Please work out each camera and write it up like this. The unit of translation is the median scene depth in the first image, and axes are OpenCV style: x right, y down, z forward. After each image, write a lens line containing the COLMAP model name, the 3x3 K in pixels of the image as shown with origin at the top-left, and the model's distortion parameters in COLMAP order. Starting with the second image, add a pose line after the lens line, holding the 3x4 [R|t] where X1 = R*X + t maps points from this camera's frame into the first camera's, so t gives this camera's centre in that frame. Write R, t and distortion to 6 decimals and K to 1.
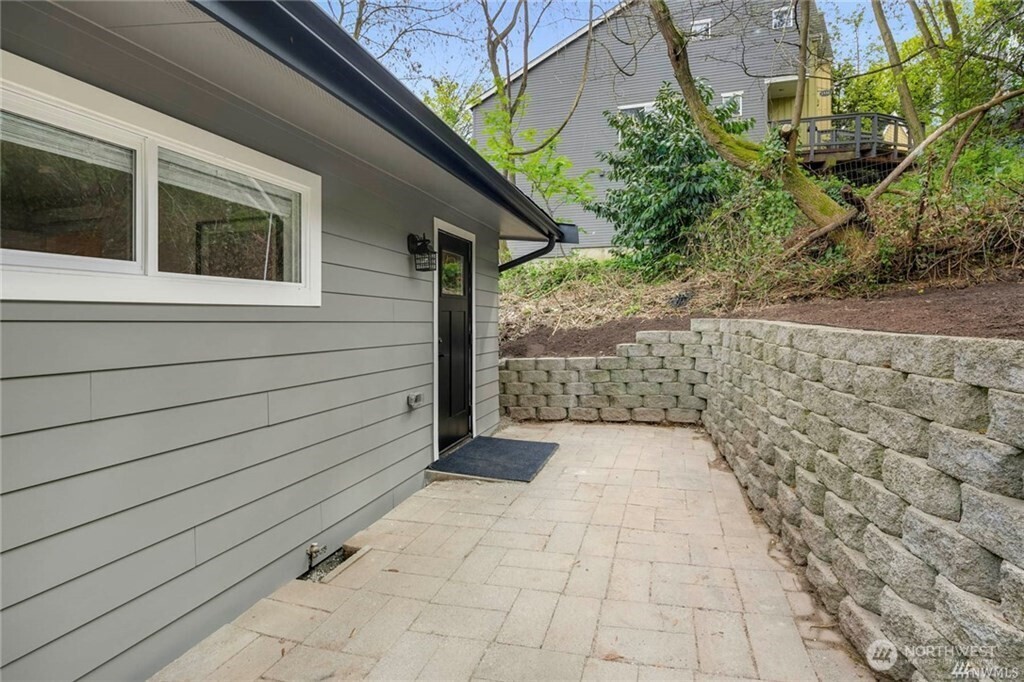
lens RADIAL K [[499.3, 0, 517.9], [0, 499.3, 319.3], [0, 0, 1]] dist [0.010427, -0.007649]
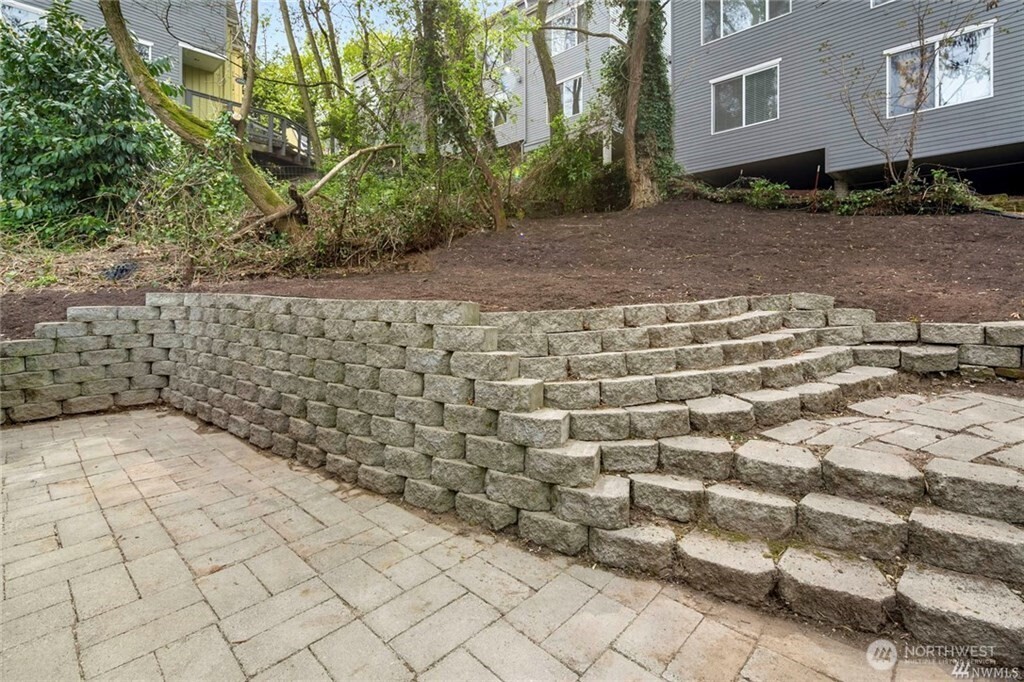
lens RADIAL K [[499.3, 0, 517.9], [0, 499.3, 319.3], [0, 0, 1]] dist [0.010427, -0.007649]
pose [[0.474389, -0.028877, 0.879841, -0.149950], [-0.007318, 0.999298, 0.036744, 0.009371], [-0.880285, -0.023870, 0.473845, -0.054262]]
